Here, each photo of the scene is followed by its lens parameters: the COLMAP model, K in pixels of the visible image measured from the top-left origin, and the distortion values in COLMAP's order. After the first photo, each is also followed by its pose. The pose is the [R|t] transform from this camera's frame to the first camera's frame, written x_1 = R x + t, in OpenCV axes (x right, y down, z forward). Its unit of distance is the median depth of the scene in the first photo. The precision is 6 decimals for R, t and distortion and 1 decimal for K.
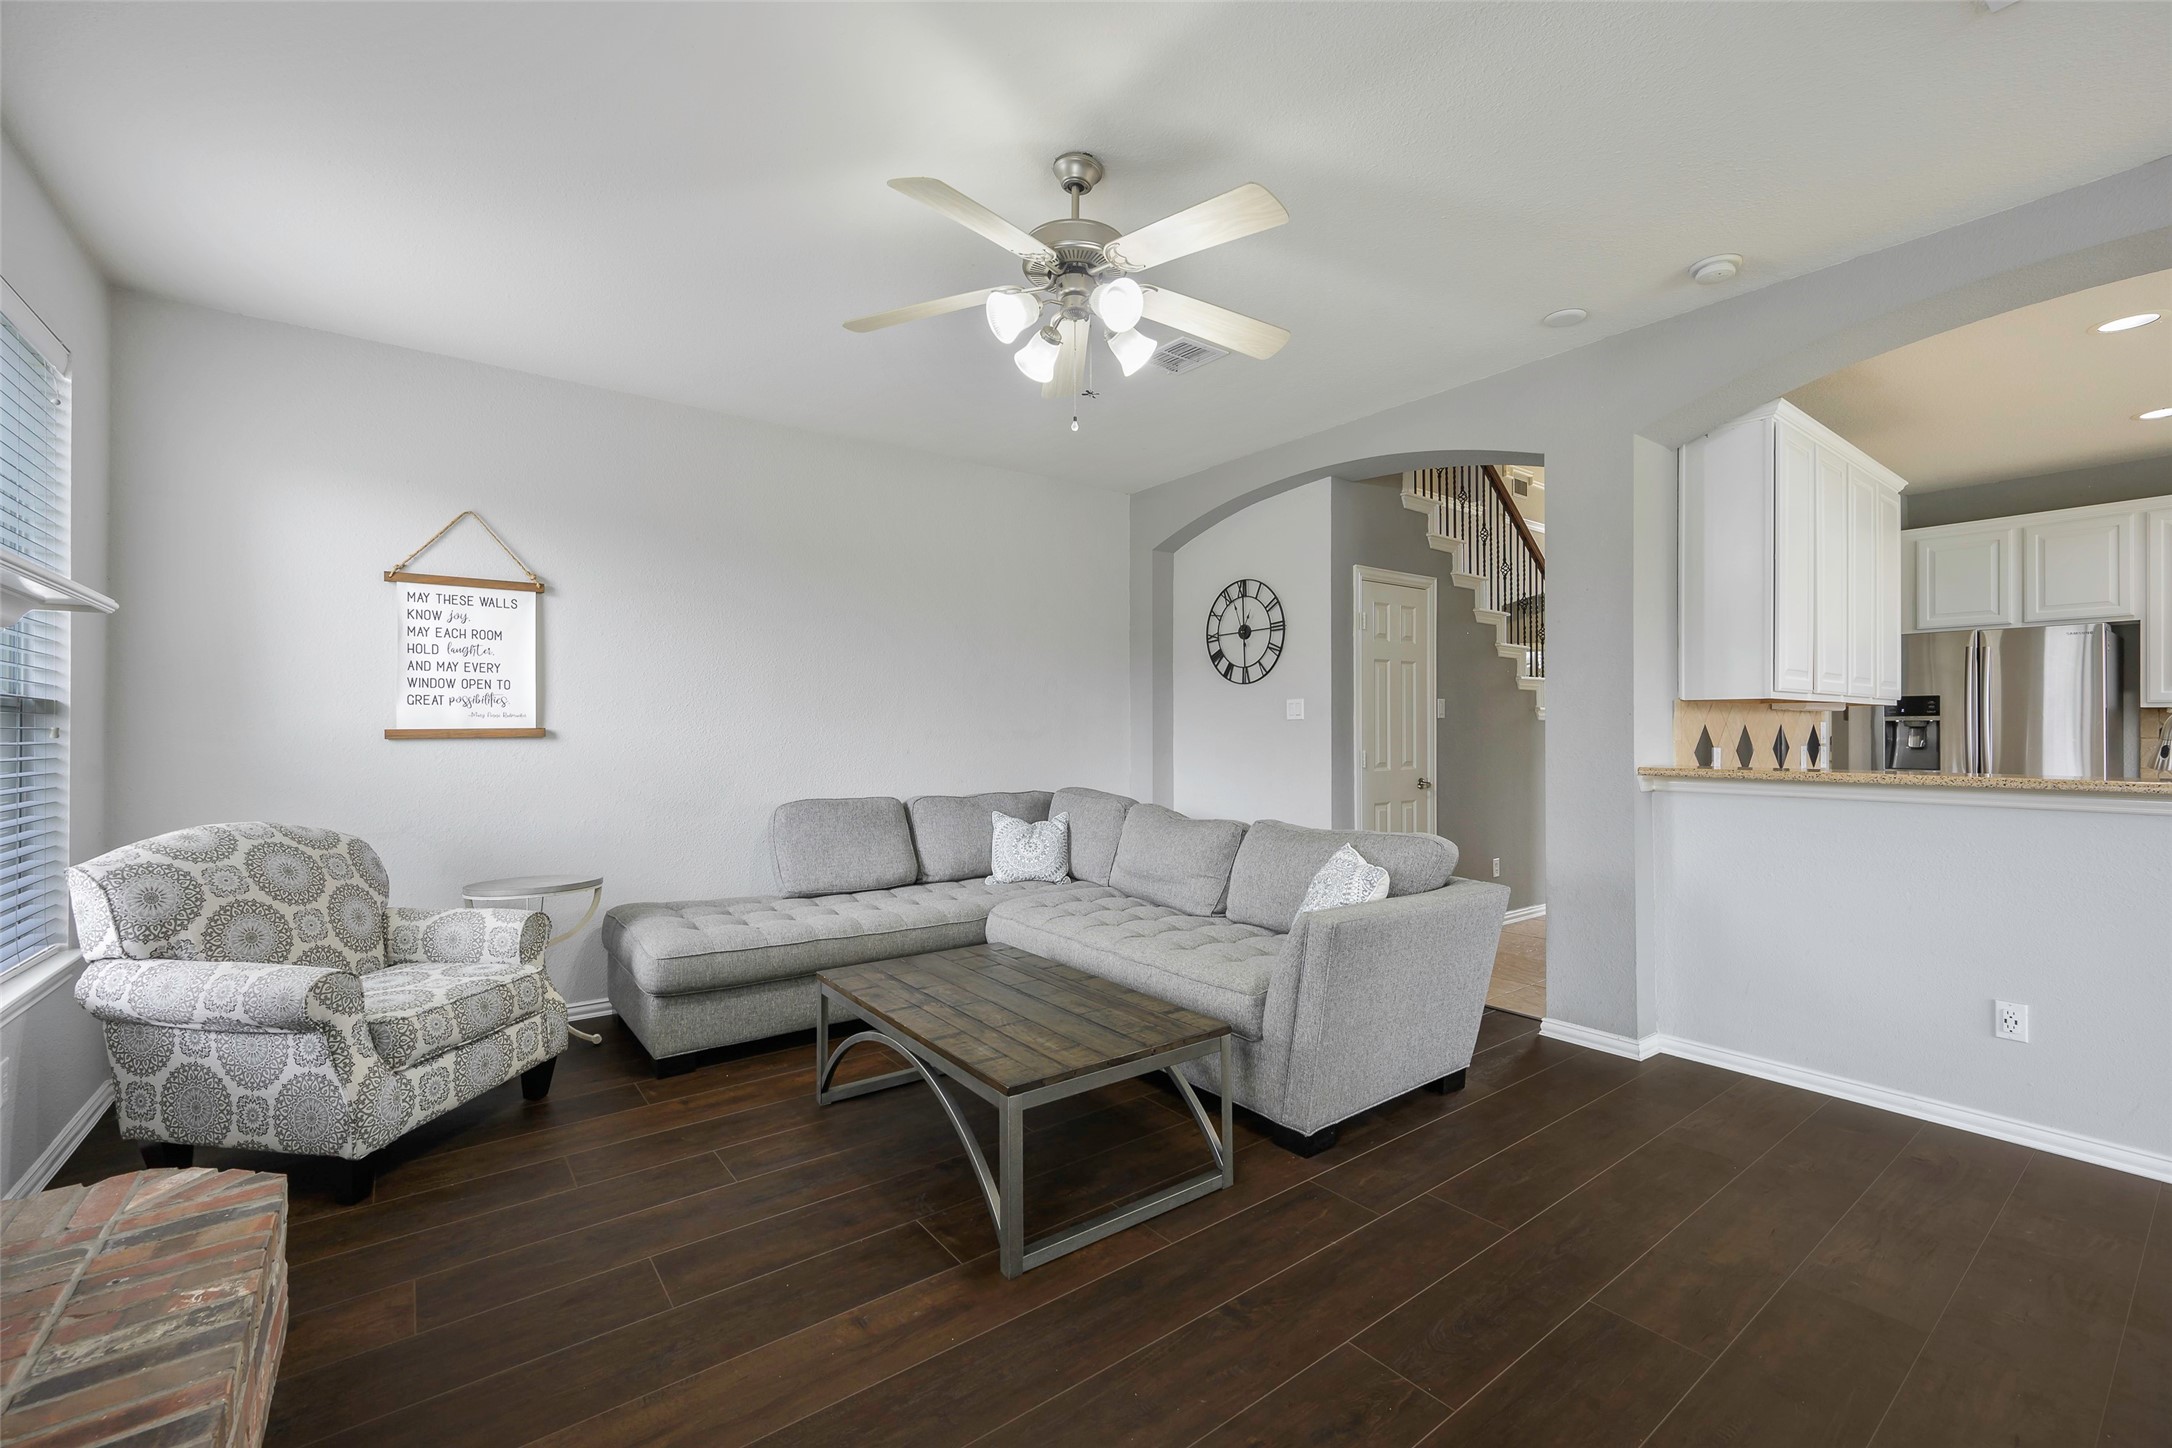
lens RADIAL K [[897.6, 0, 1091.3], [0, 897.6, 719.6], [0, 0, 1]] dist [0.006858, 0.000103]
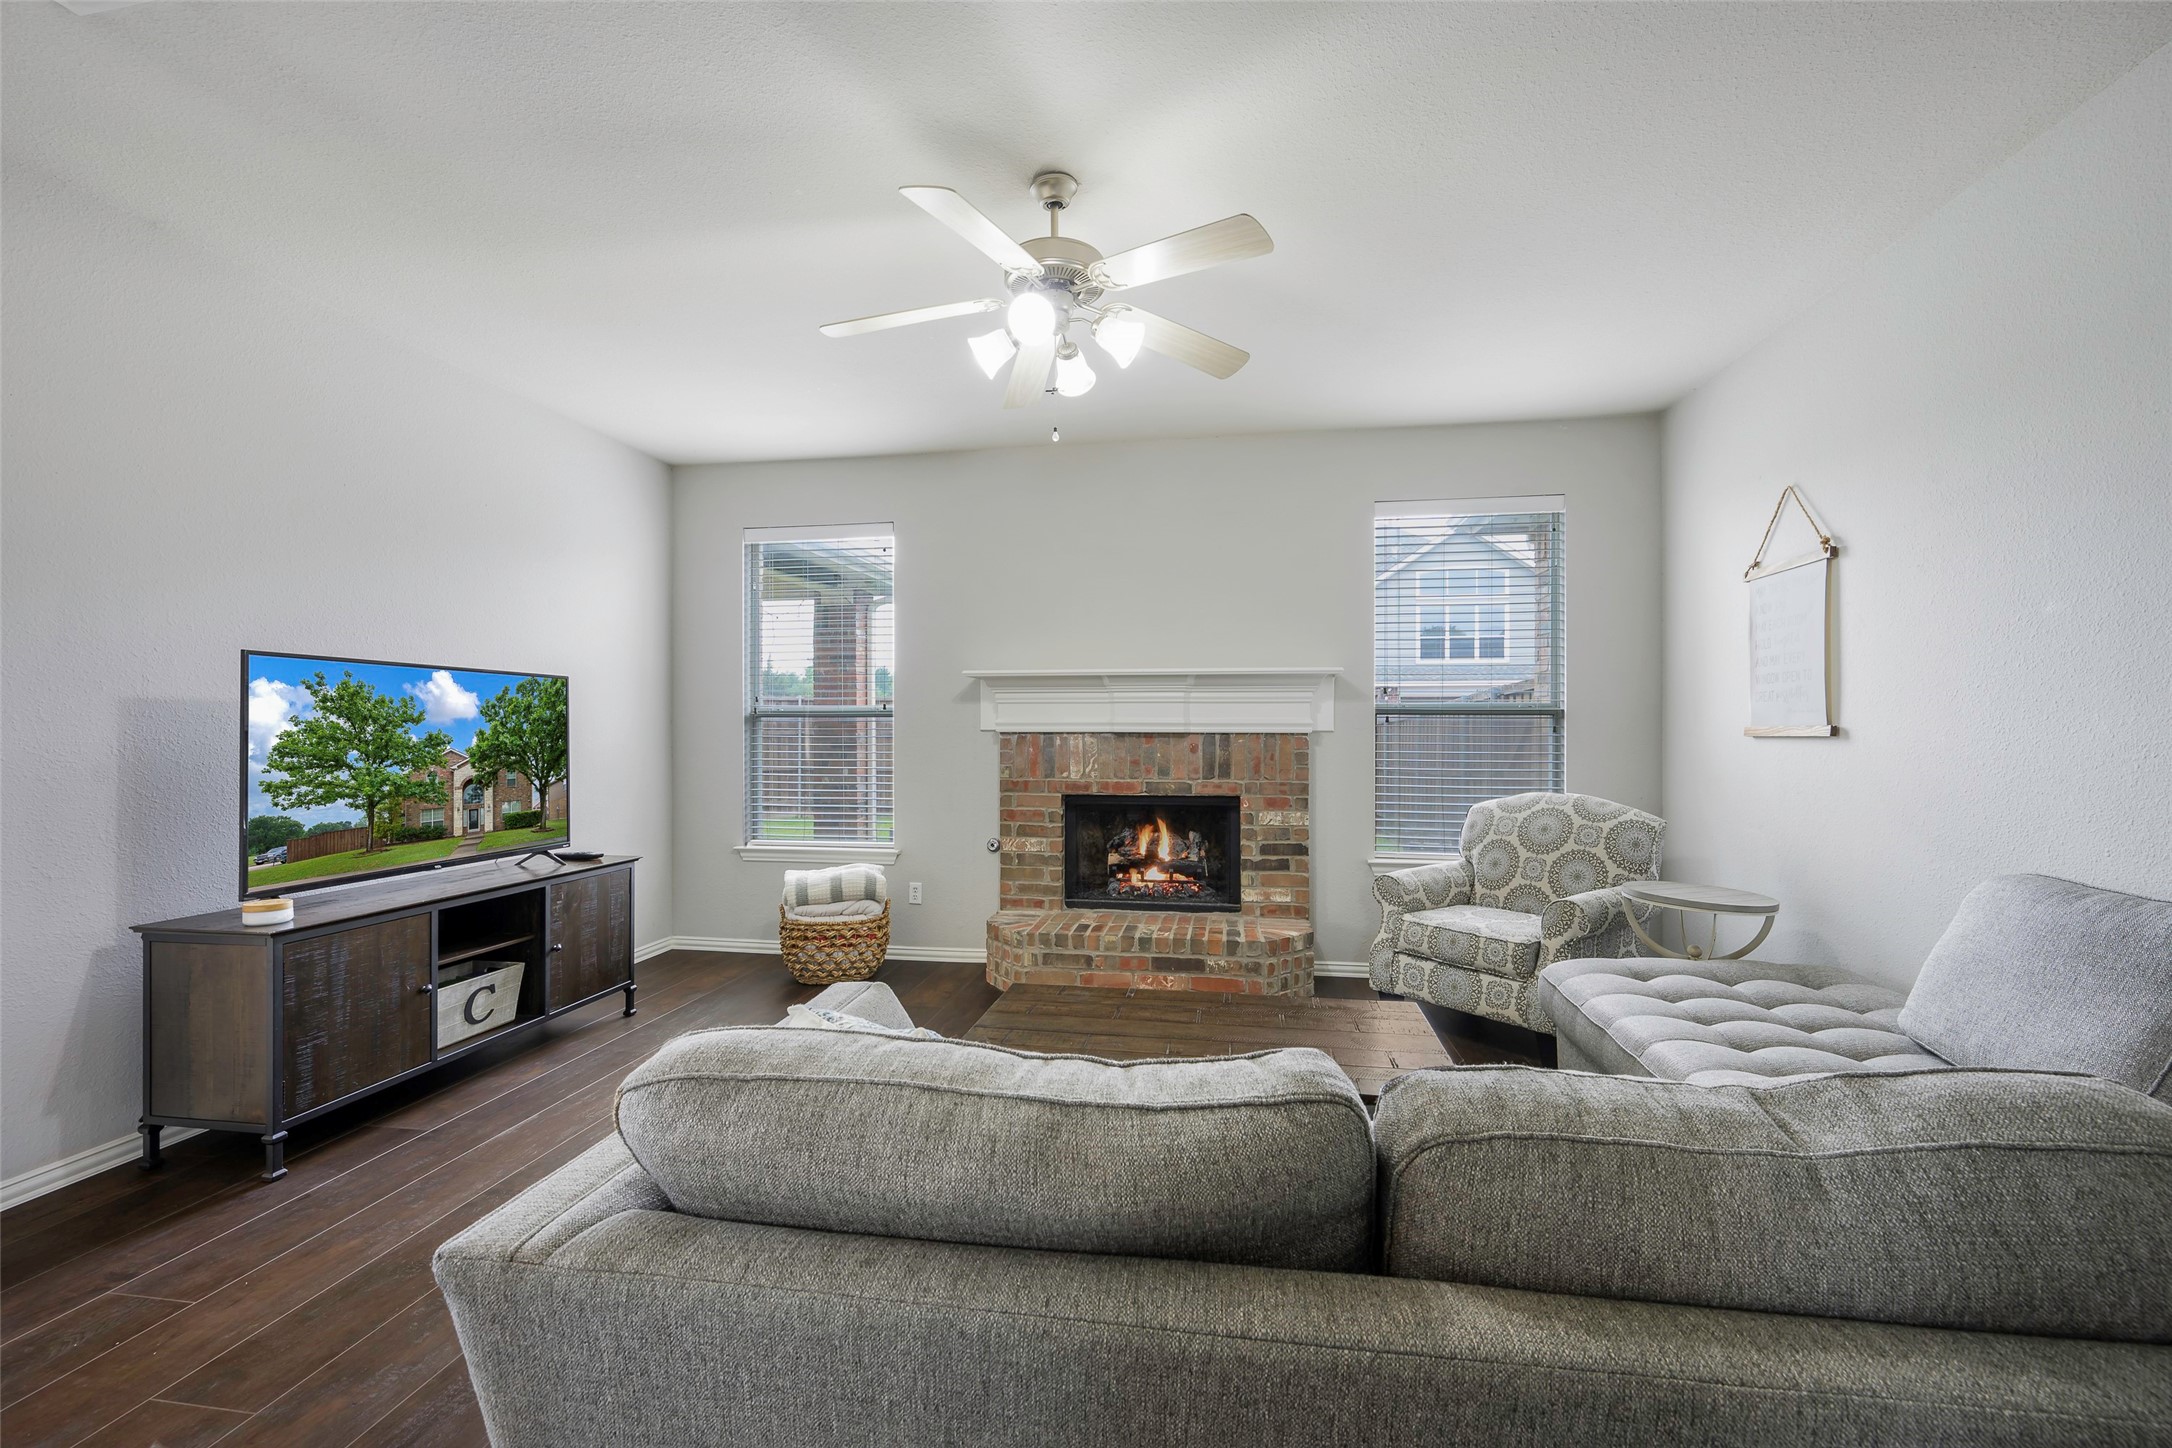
lens RADIAL K [[897.6, 0, 1095.5], [0, 897.6, 731.0], [0, 0, 1]] dist [0.006858, 0.000103]
pose [[-0.704944, 0.004730, -0.709247, 0.442711], [0.007122, 0.999975, -0.000410, 0.010320], [0.709227, -0.005340, -0.704960, 1.145514]]
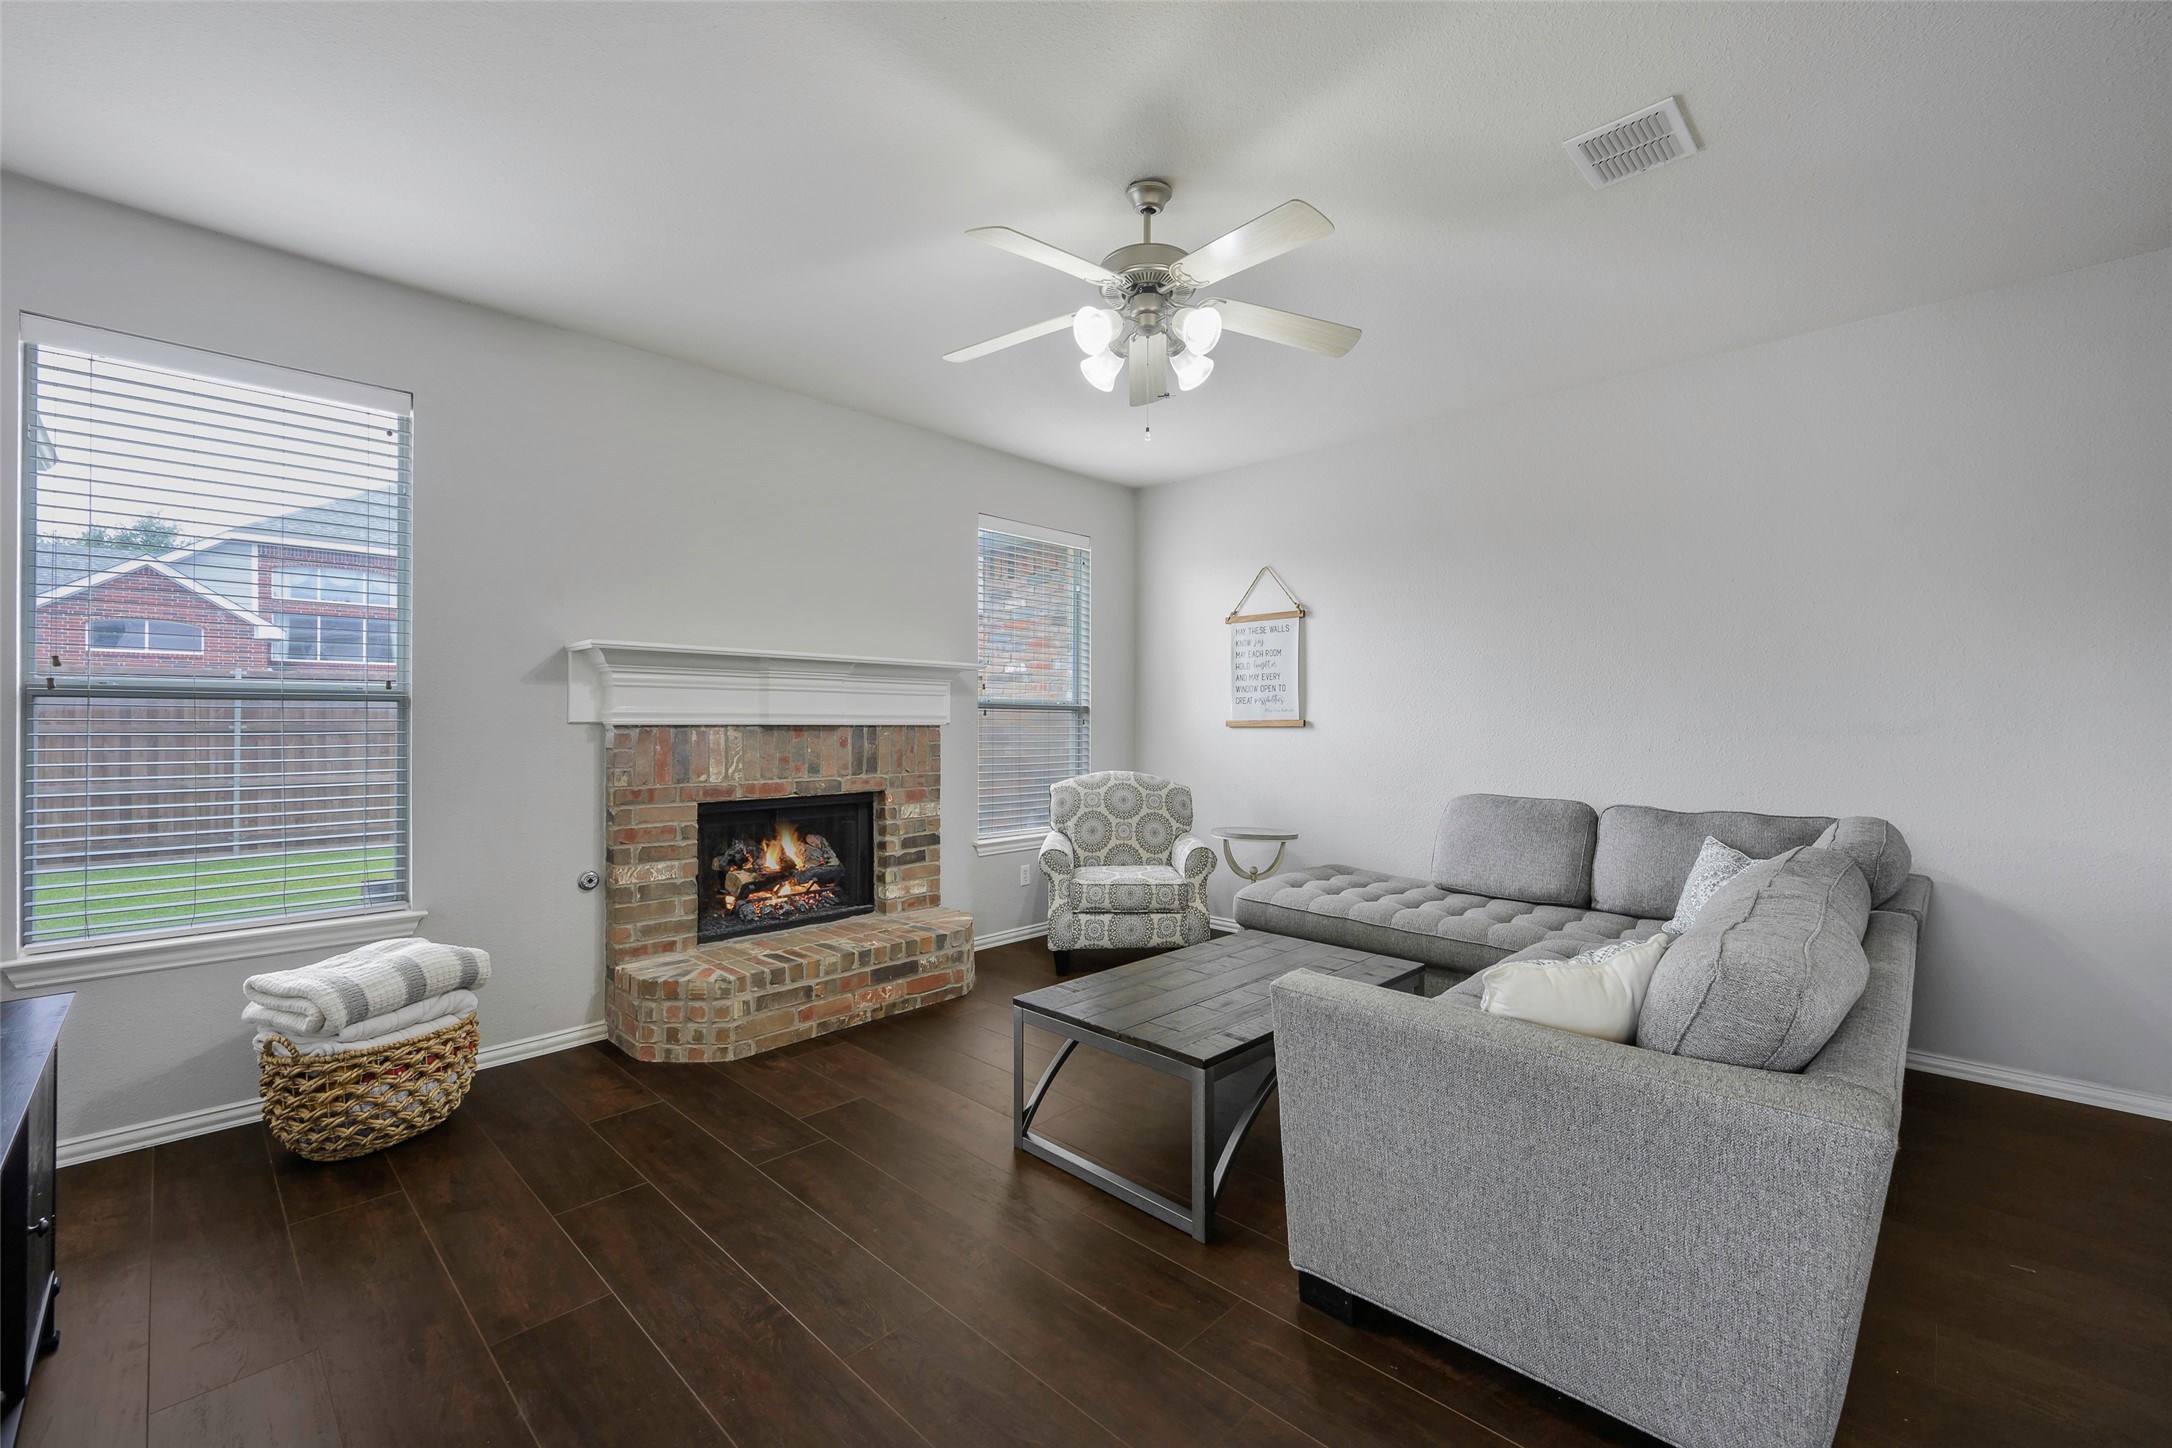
lens RADIAL K [[897.6, 0, 1105.8], [0, 897.6, 726.2], [0, 0, 1]] dist [0.006858, 0.000103]
pose [[0.182507, 0.006049, -0.983186, 0.651703], [0.005946, 0.999956, 0.007256, 0.007942], [0.983187, -0.007170, 0.182463, 0.496344]]
